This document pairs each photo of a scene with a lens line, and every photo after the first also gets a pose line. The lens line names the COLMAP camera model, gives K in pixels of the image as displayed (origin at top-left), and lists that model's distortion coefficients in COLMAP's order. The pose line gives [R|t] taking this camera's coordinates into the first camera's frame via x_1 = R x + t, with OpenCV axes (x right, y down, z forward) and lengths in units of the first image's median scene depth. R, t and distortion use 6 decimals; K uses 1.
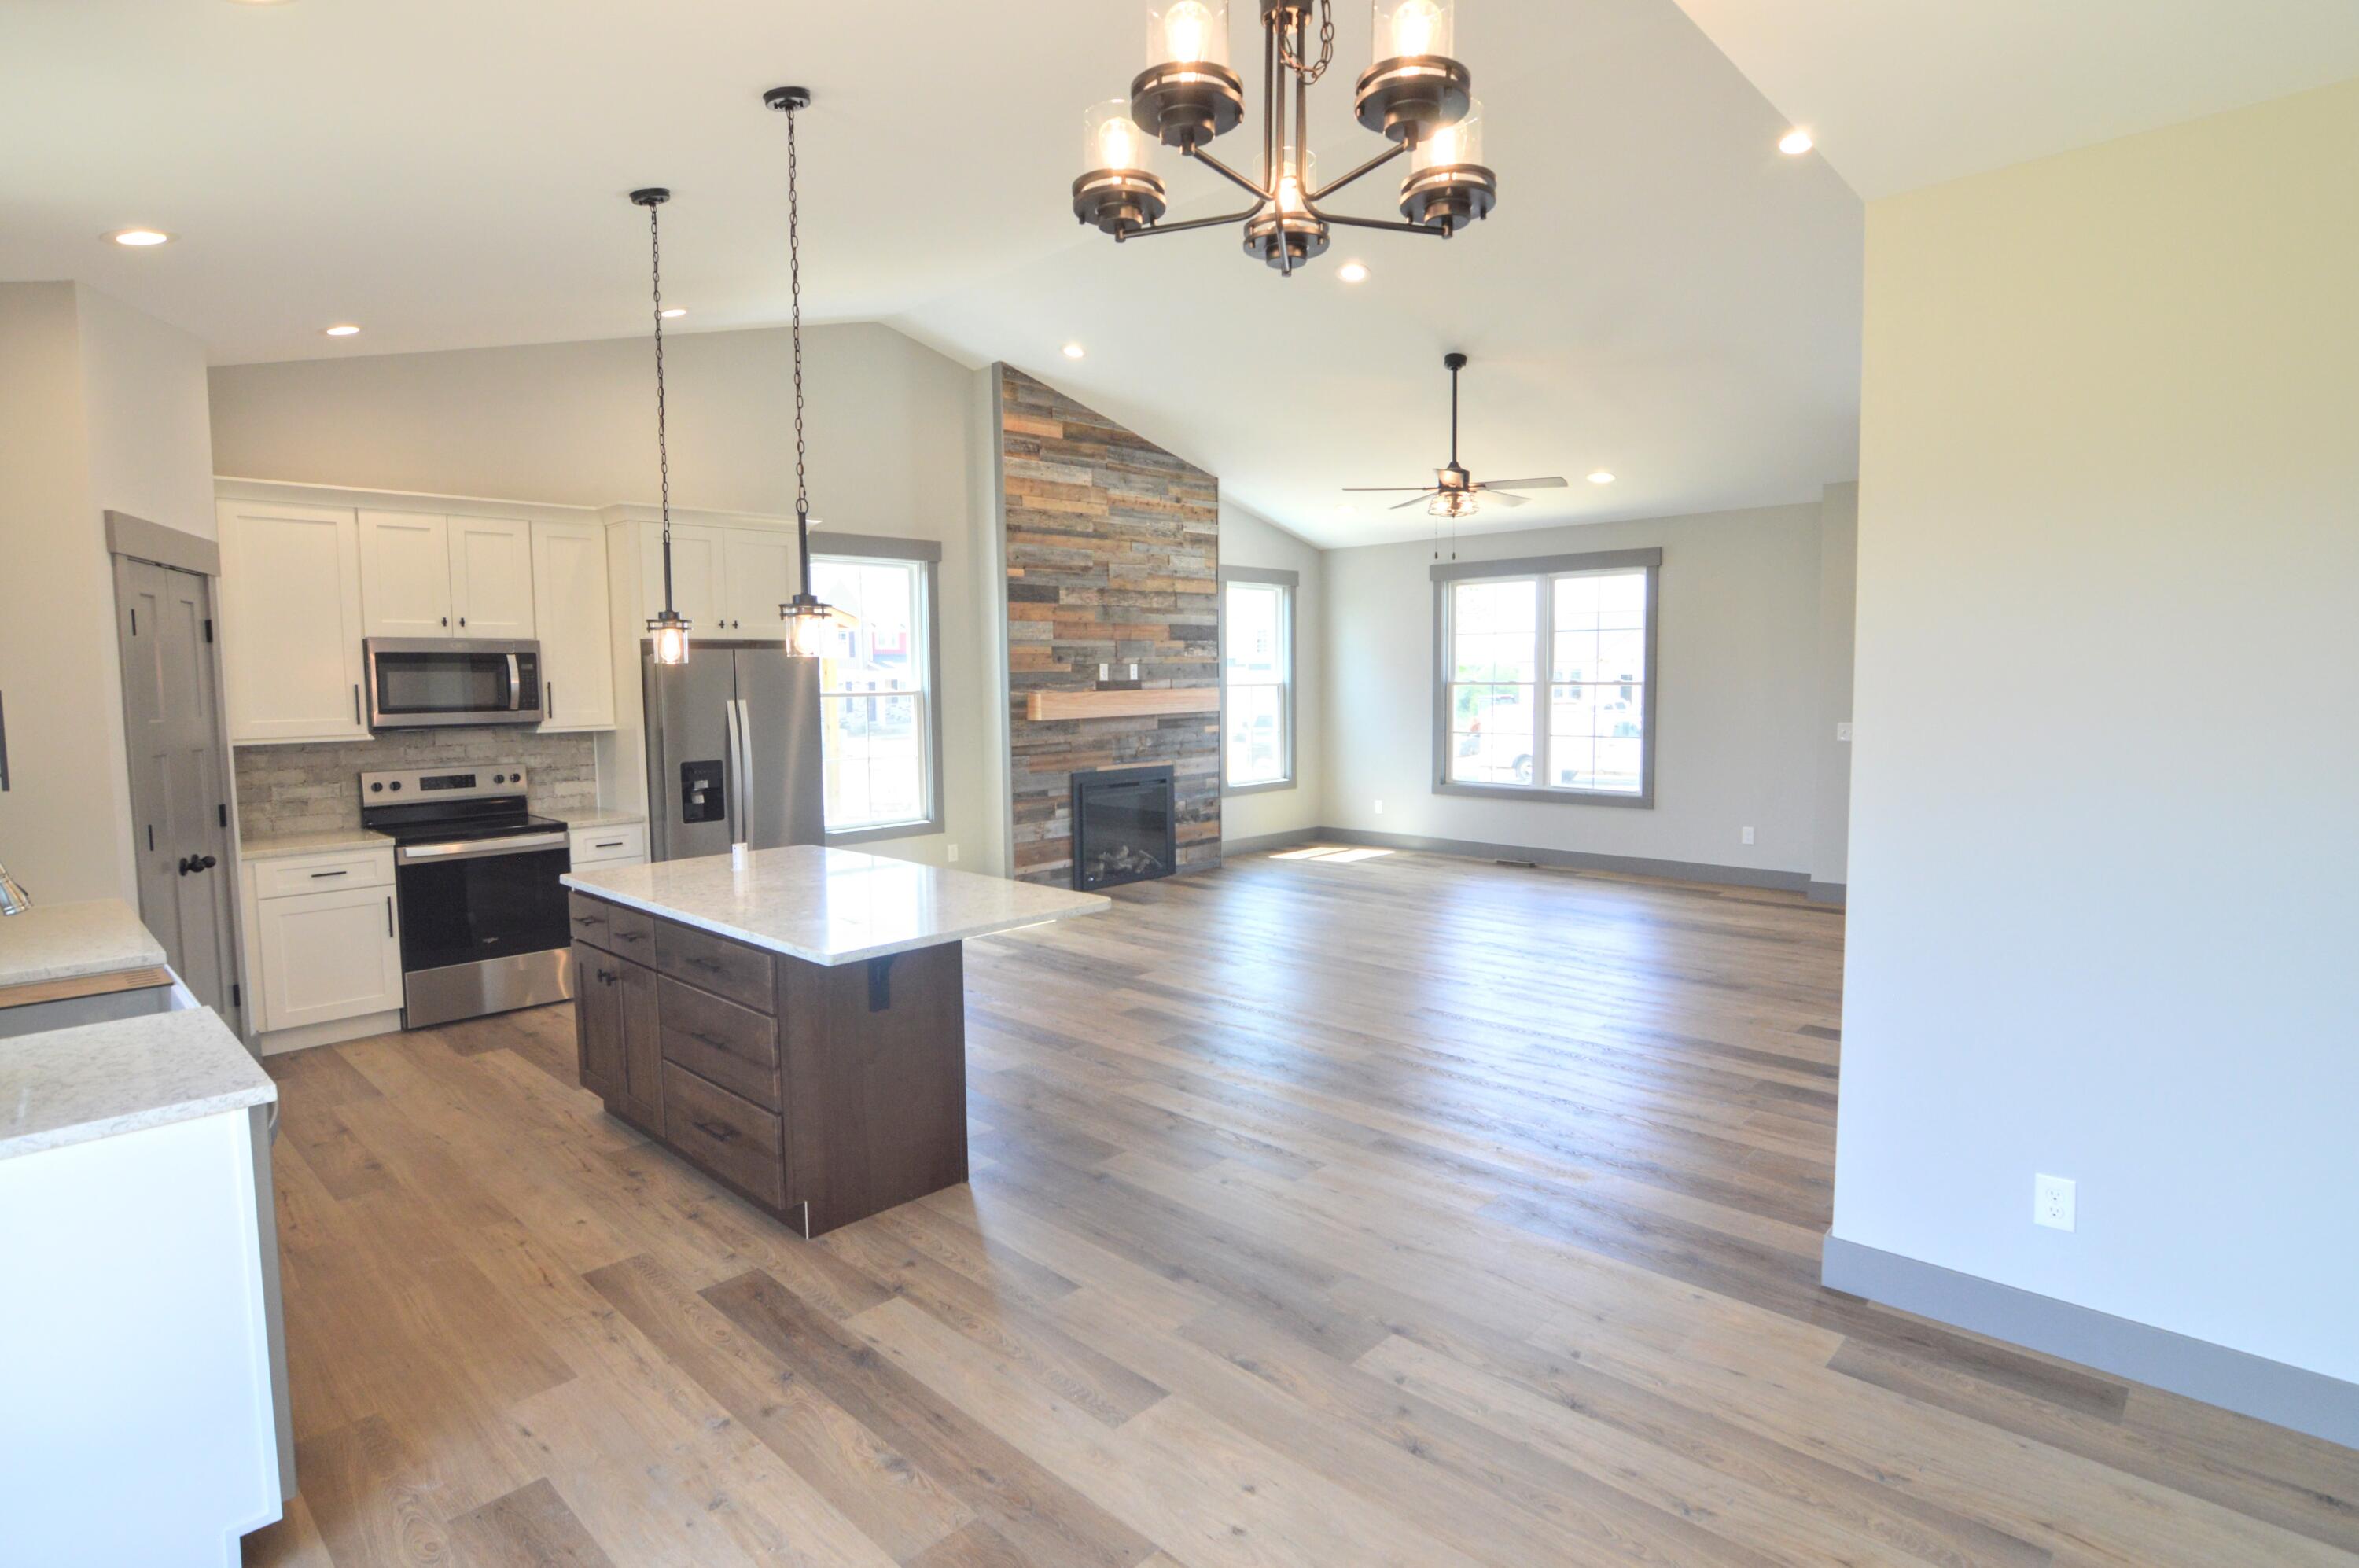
lens RADIAL K [[1202.3, 0, 1165.0], [0, 1202.3, 772.7], [0, 0, 1]] dist [-0.029125, 0.008122]
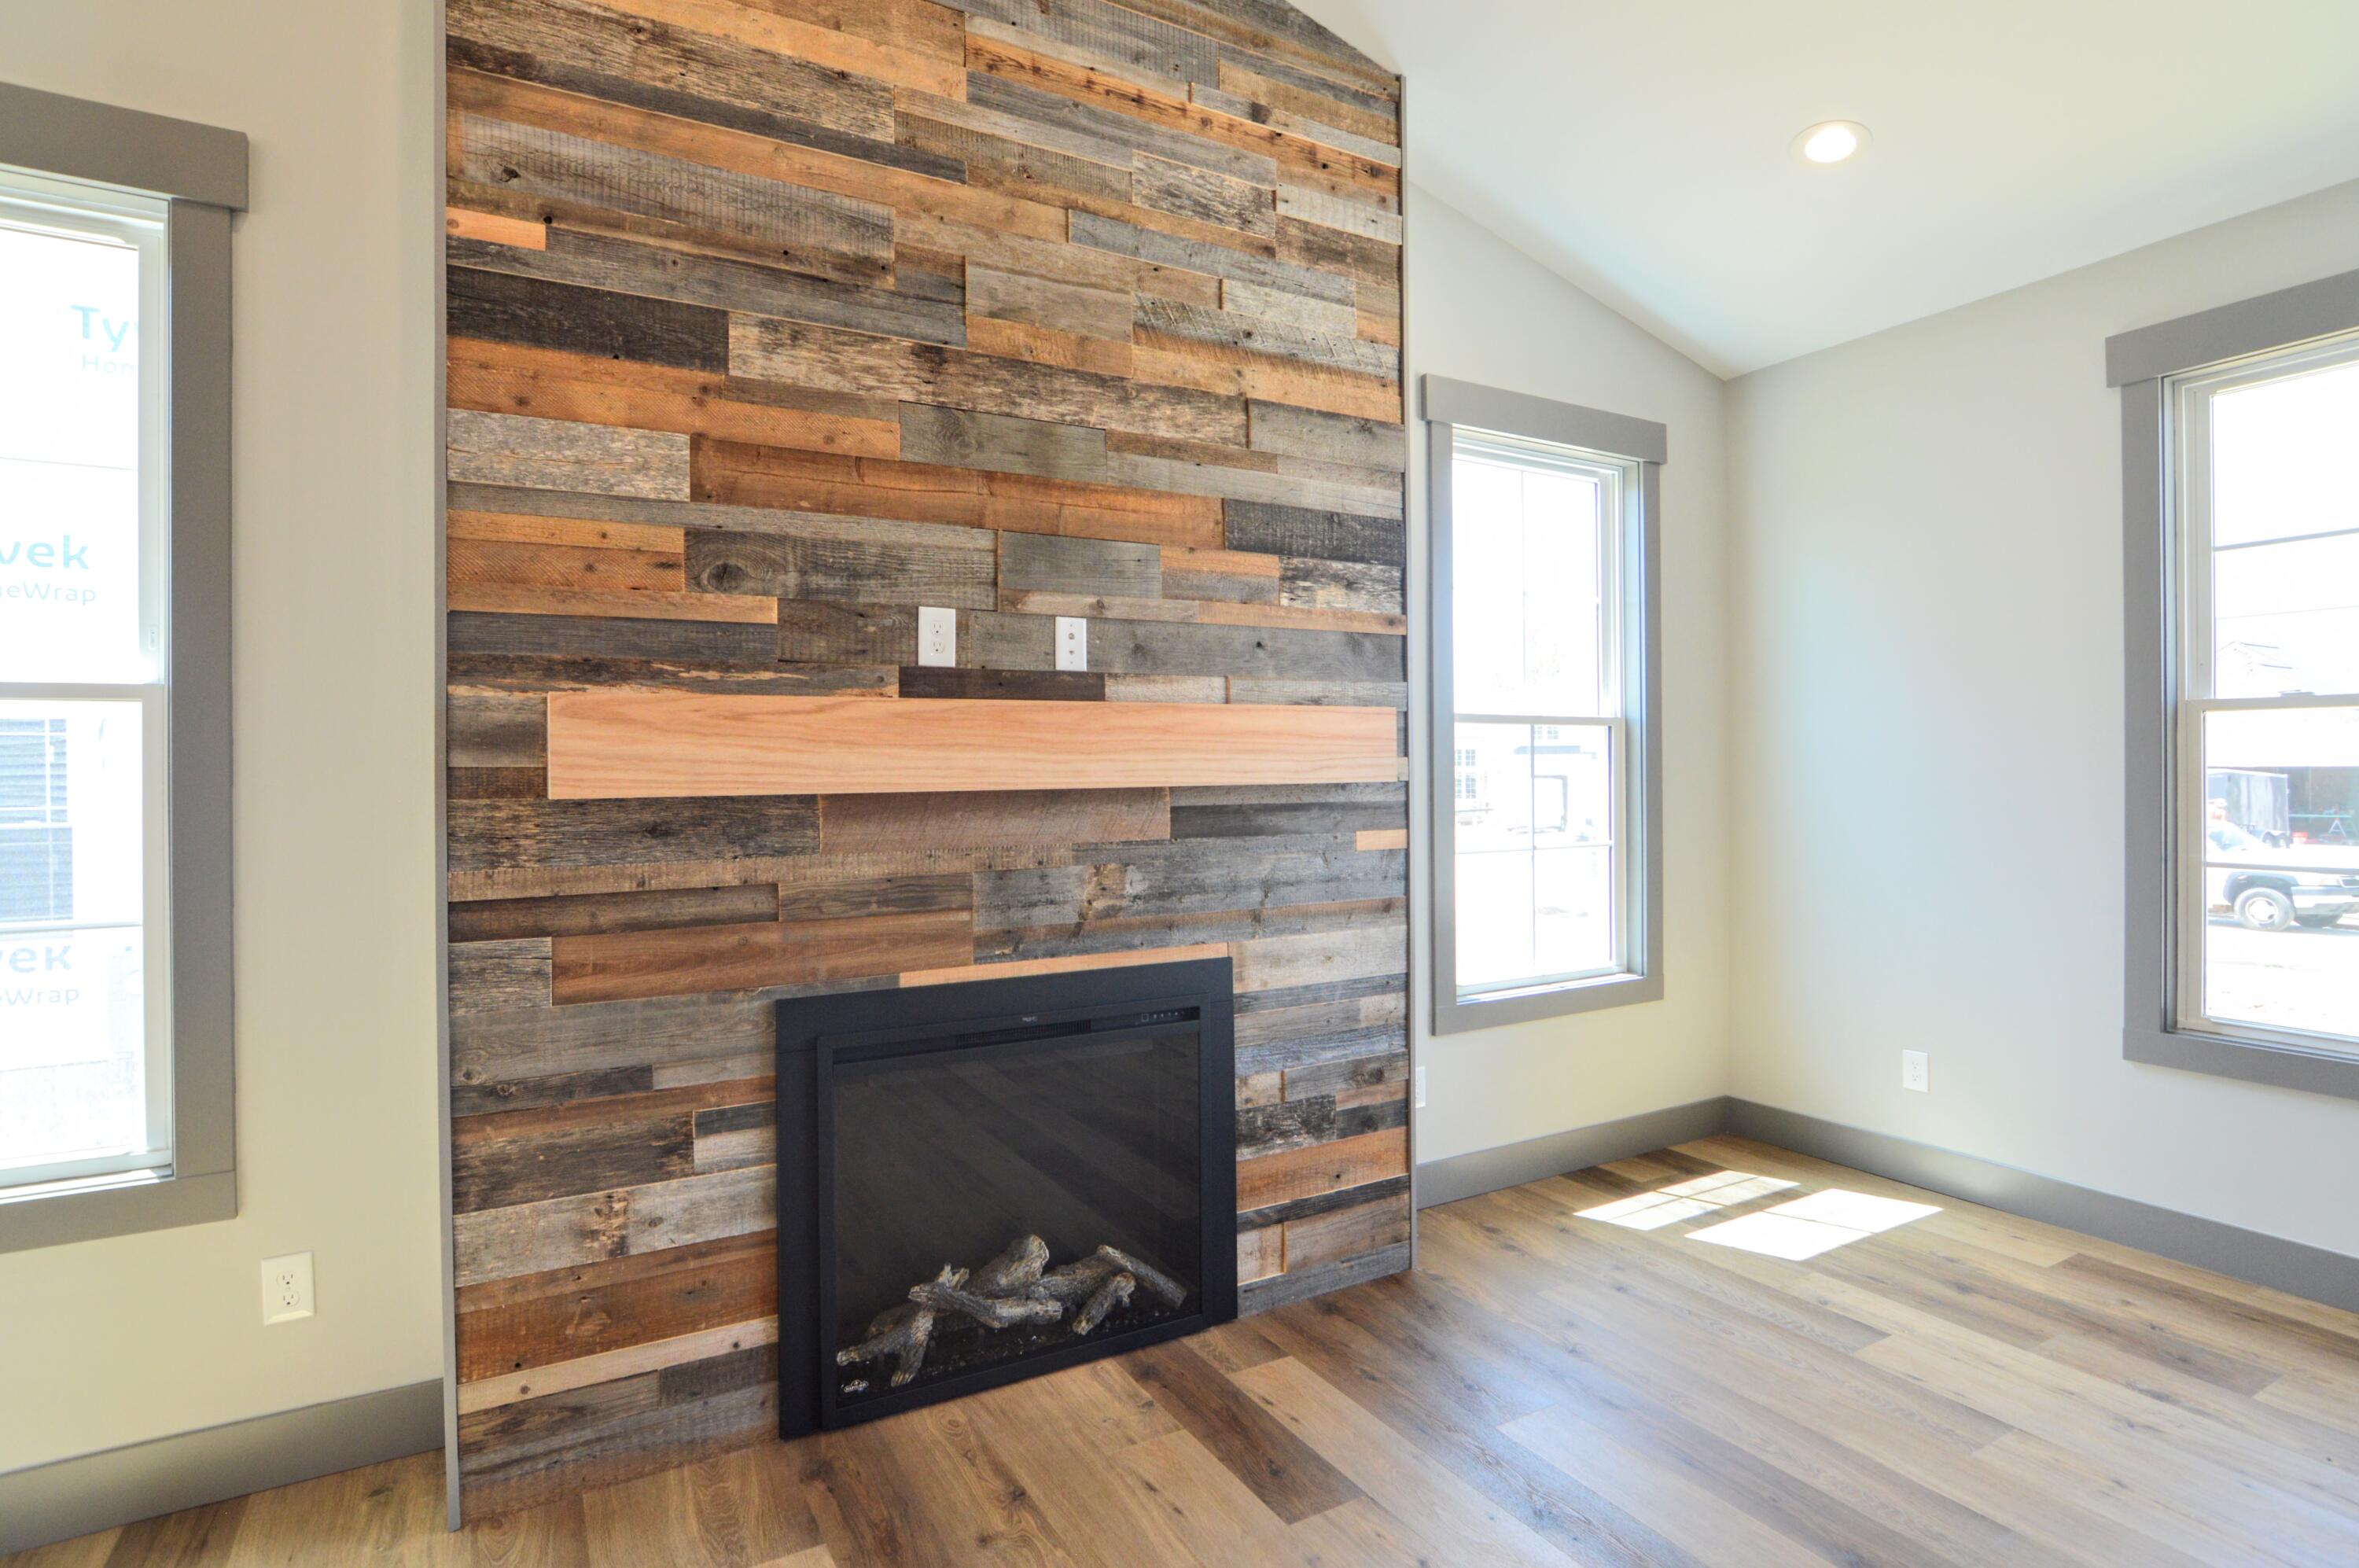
lens RADIAL K [[1177.2, 0, 1166.3], [0, 1177.2, 772.4], [0, 0, 1]] dist [-0.032308, 0.010701]
pose [[0.959127, 0.005687, -0.282919, 0.082093], [-0.027659, 0.996895, -0.073726, -0.033630], [0.281621, 0.078538, 0.956306, 0.775064]]
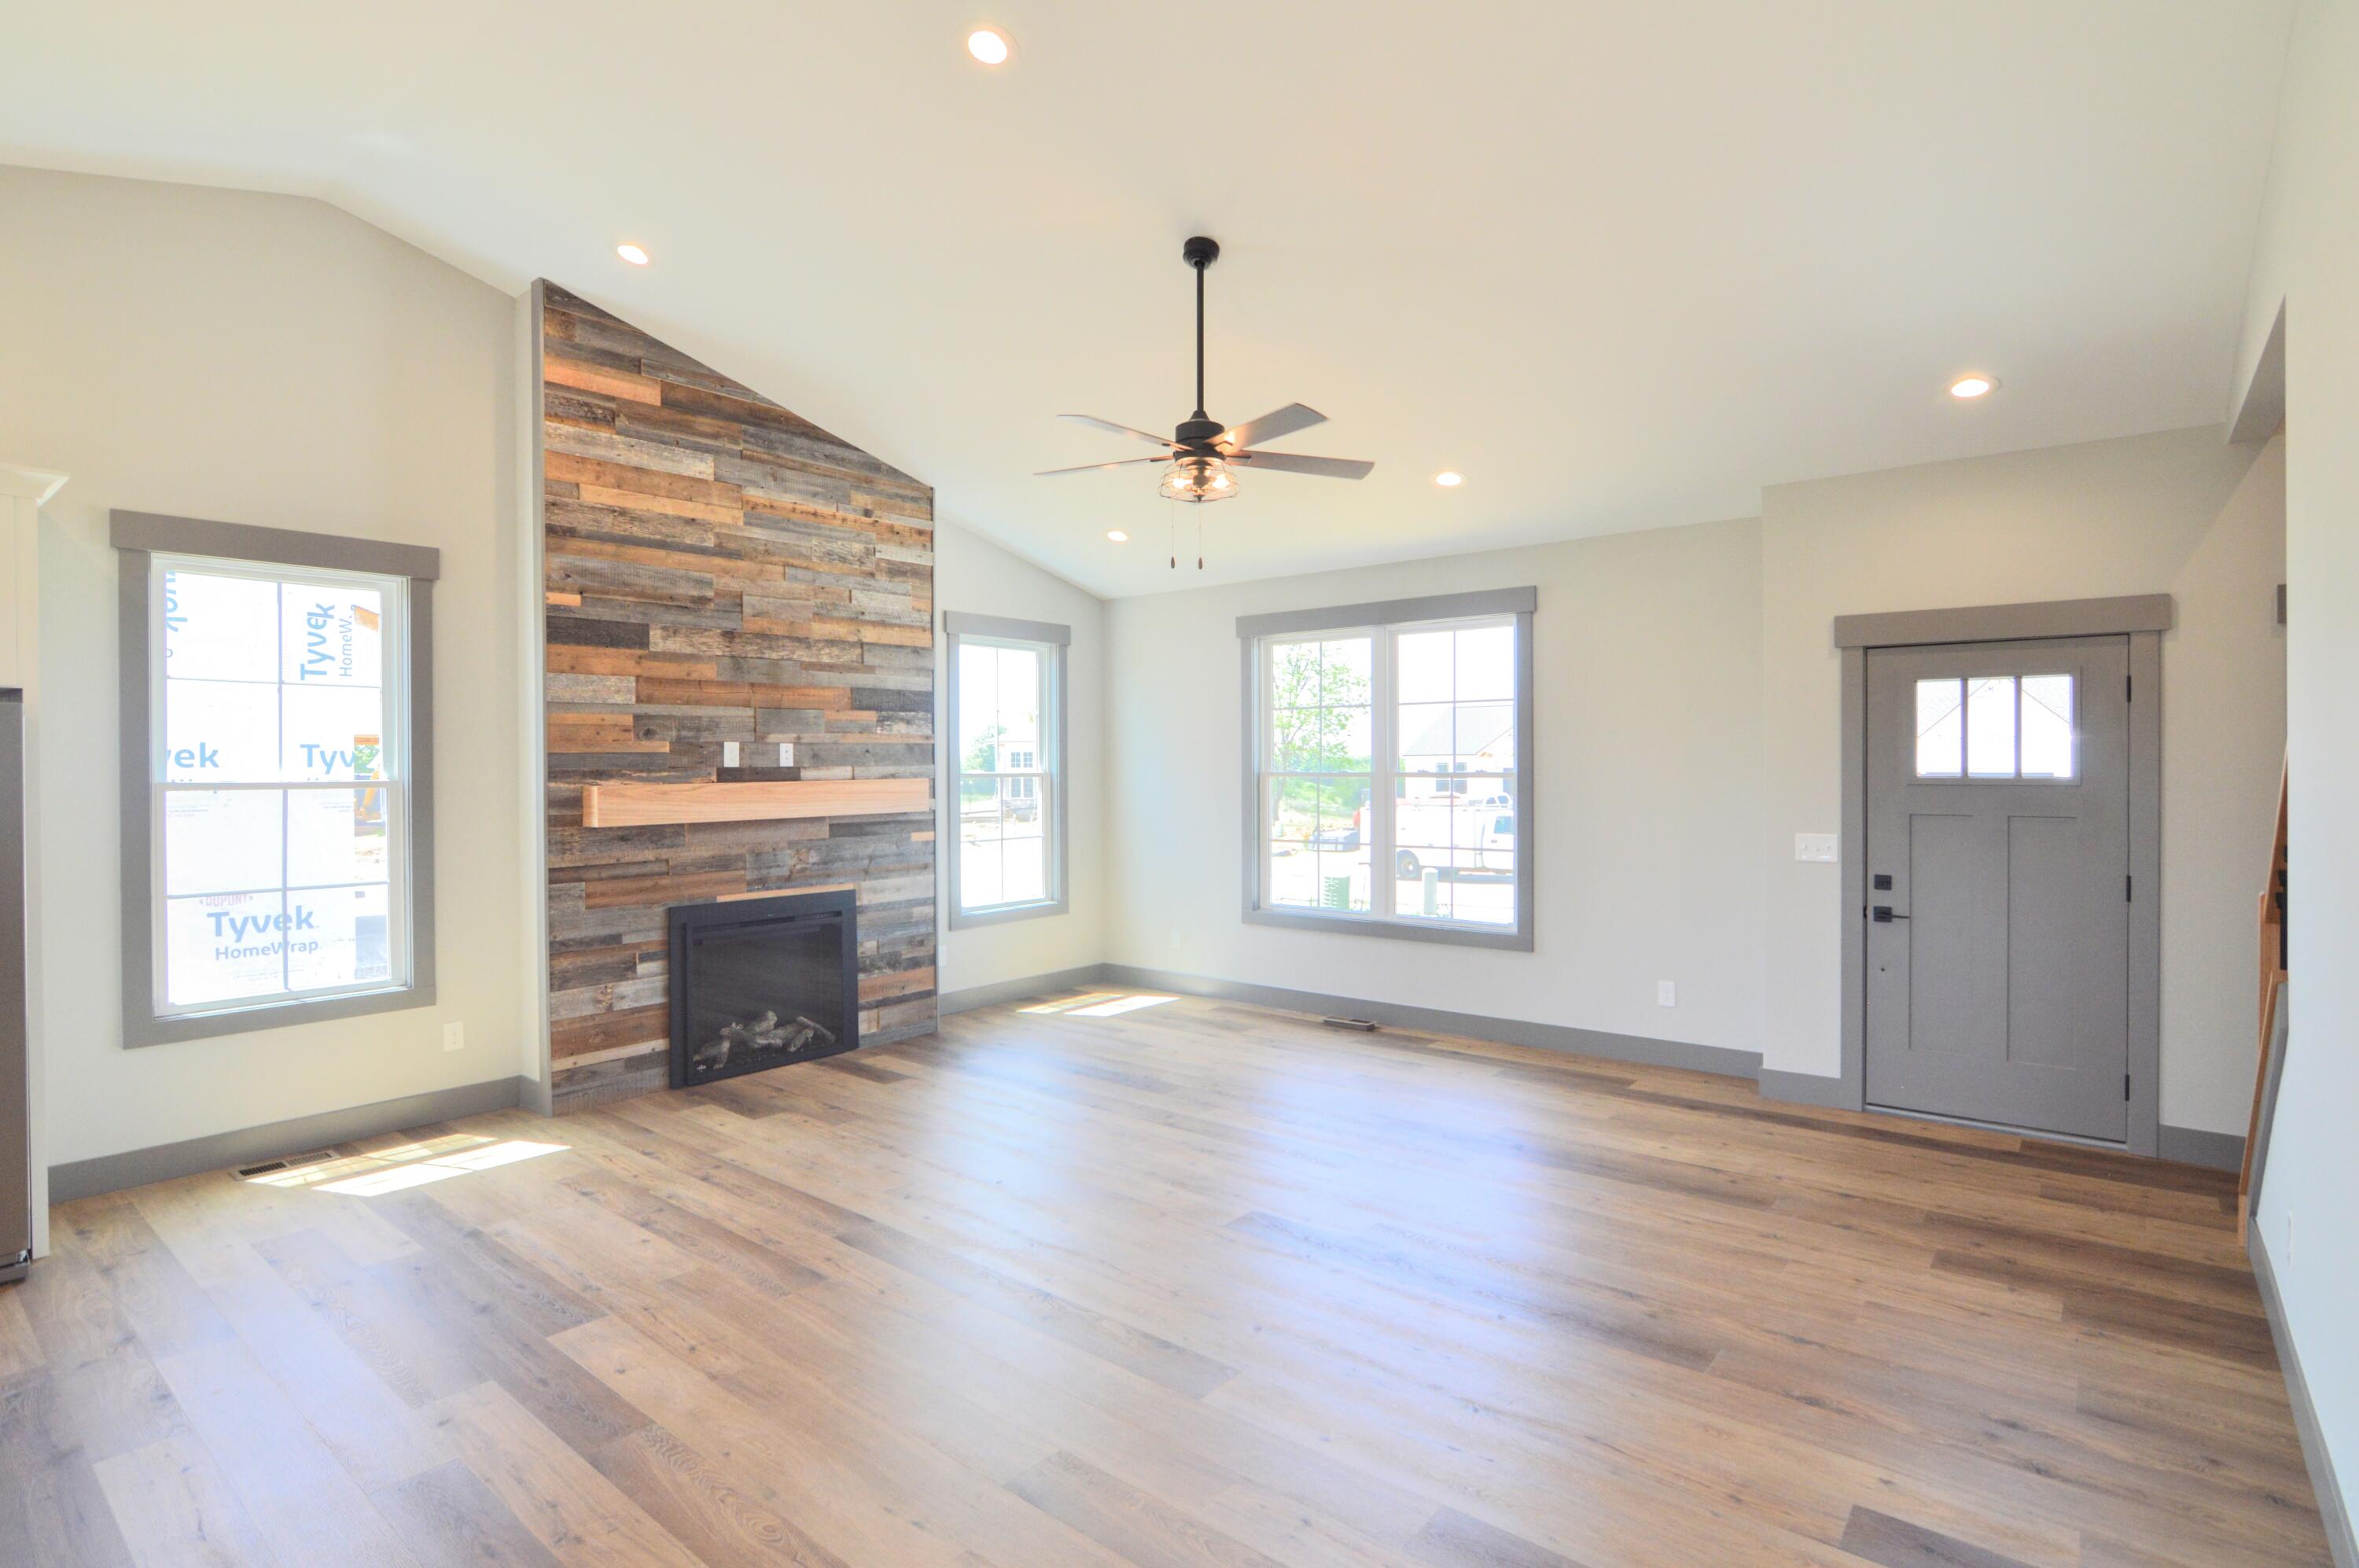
lens RADIAL K [[1168.1, 0, 1166.8], [0, 1168.1, 772.1], [0, 0, 1]] dist [-0.033110, 0.011226]
pose [[0.996916, 0.006081, 0.078239, 0.145354], [-0.000080, 0.997071, -0.076478, -0.024684], [-0.078475, 0.076236, 0.993997, 0.344529]]
